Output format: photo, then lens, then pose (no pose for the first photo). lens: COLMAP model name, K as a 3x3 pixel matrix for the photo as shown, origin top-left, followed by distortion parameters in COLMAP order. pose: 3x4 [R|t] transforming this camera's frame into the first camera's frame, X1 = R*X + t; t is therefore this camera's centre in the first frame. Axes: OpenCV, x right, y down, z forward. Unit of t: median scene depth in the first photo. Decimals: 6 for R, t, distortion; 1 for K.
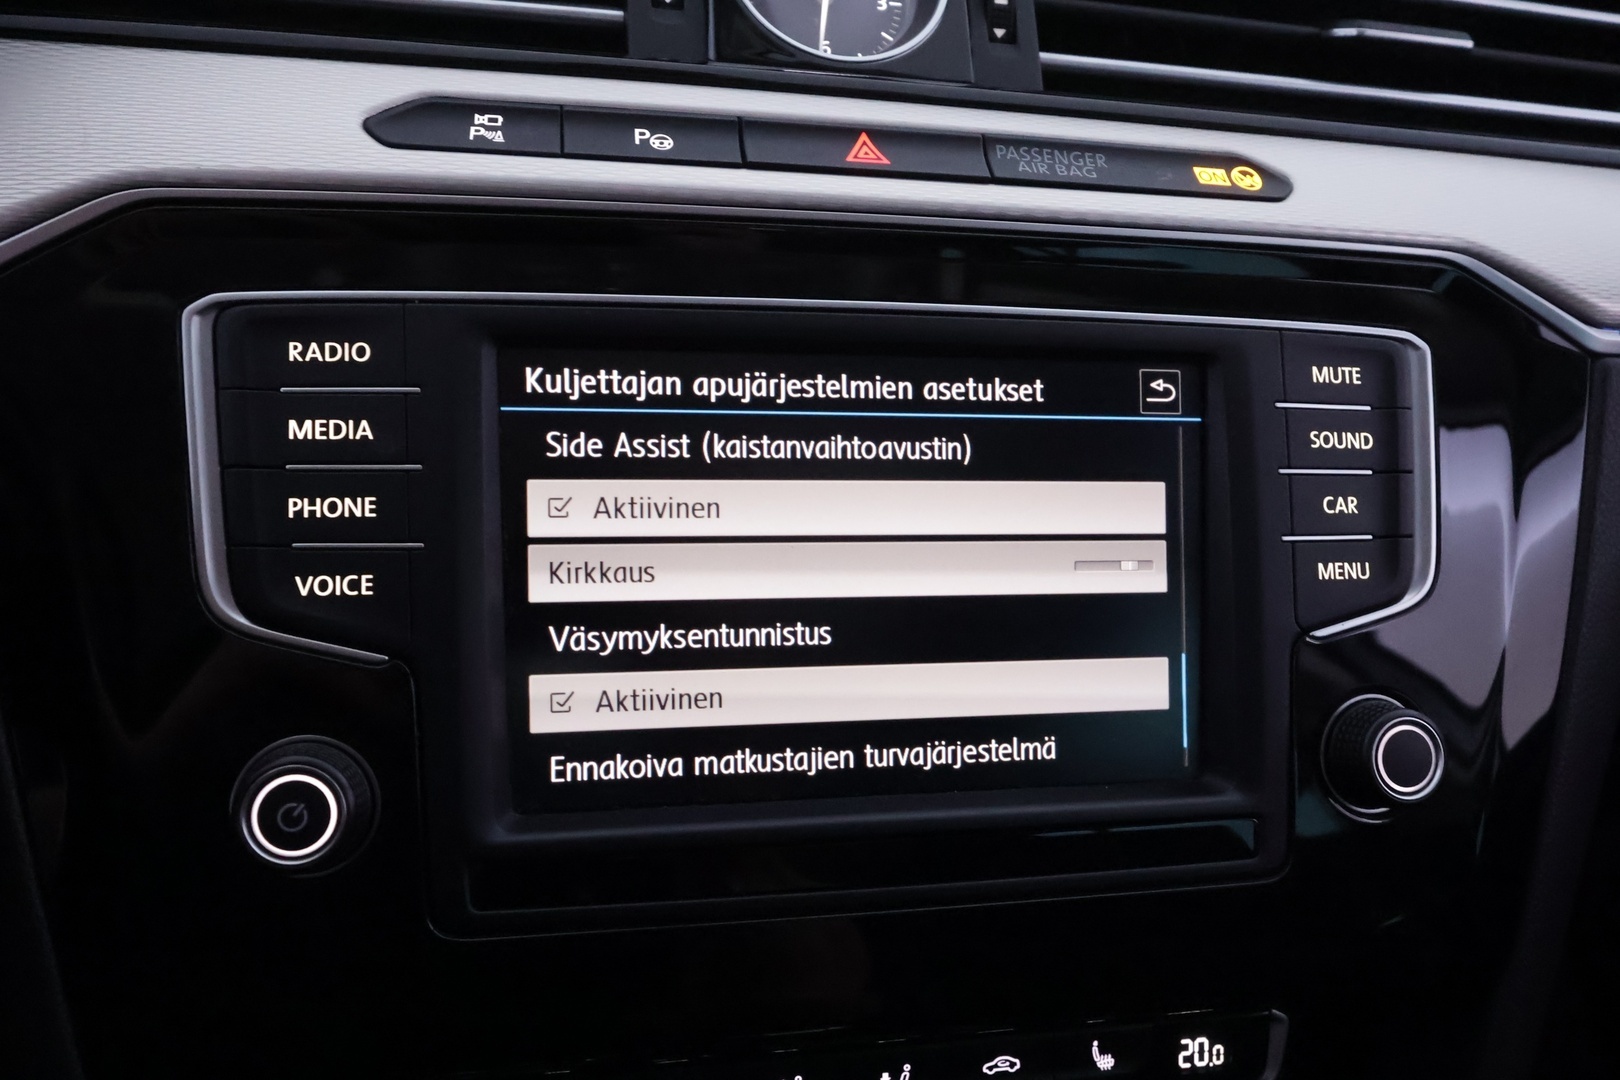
lens RADIAL K [[1312.5, 0, 841.4], [0, 1312.5, 494.9], [0, 0, 1]] dist [-0.004197, 0.001807]
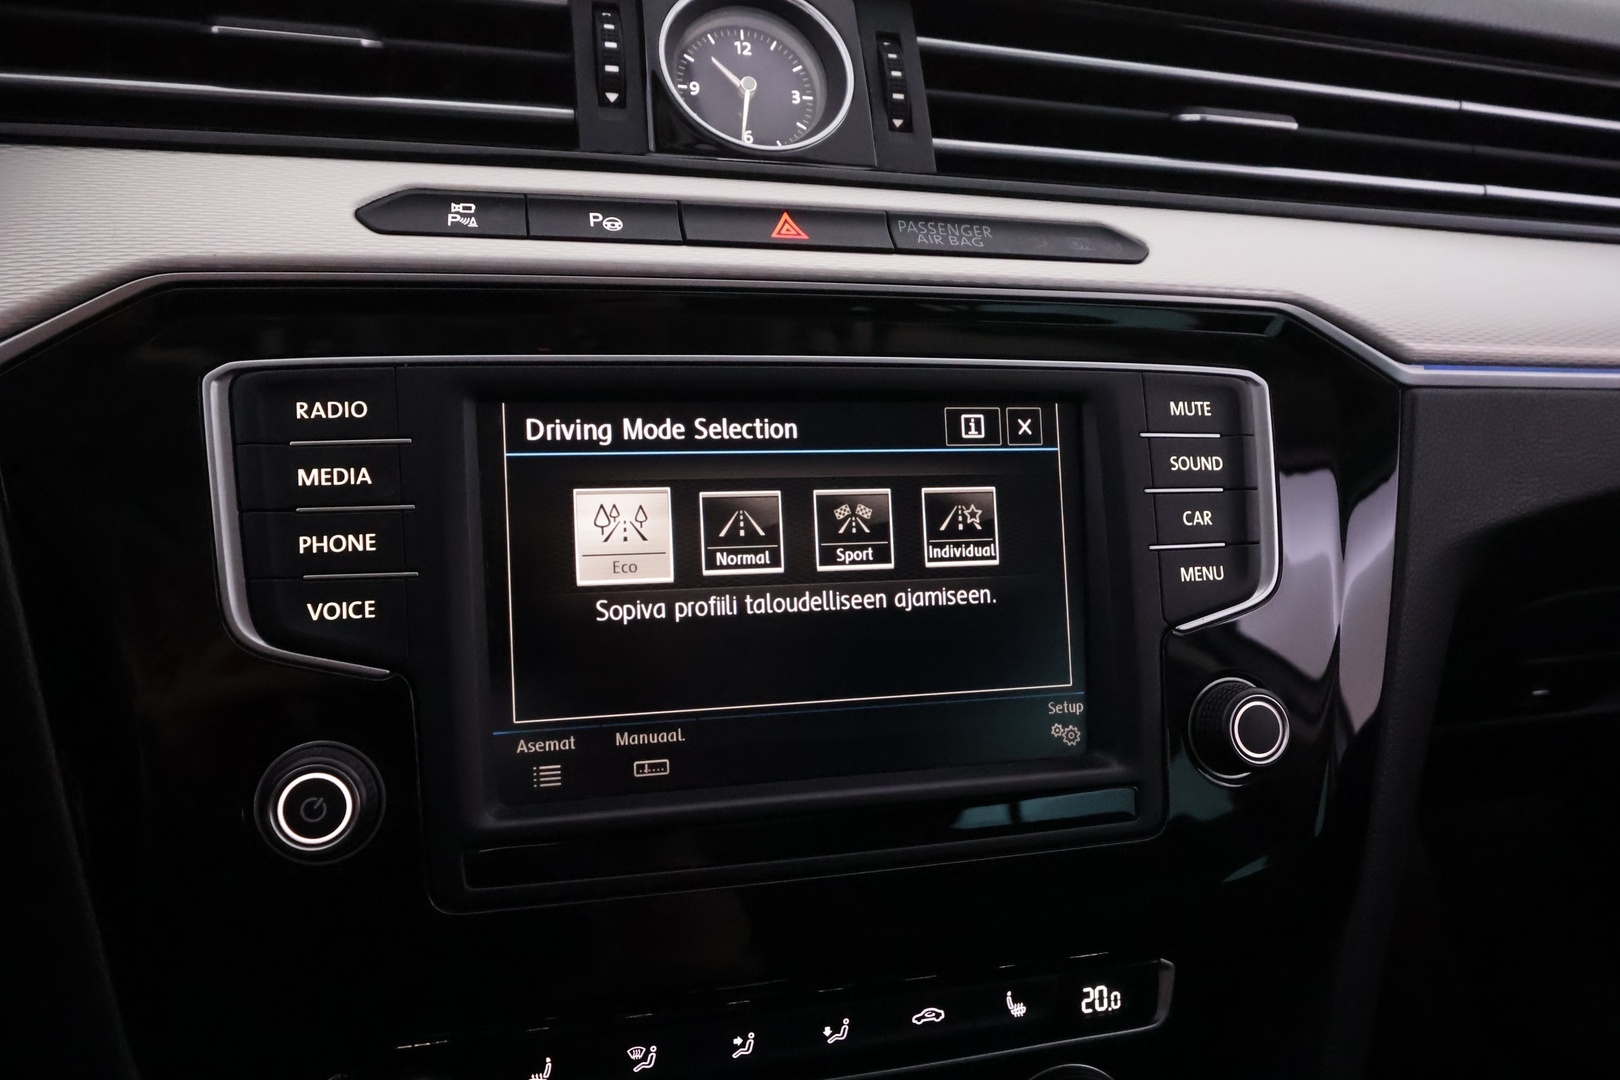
lens RADIAL K [[1299.7, 0, 847.7], [0, 1299.7, 500.8], [0, 0, 1]] dist [-0.003024, -0.001880]
pose [[0.997268, -0.029084, 0.067909, -0.013233], [0.030956, 0.999164, -0.026686, 0.014104], [-0.067076, 0.028716, 0.997335, -0.152312]]
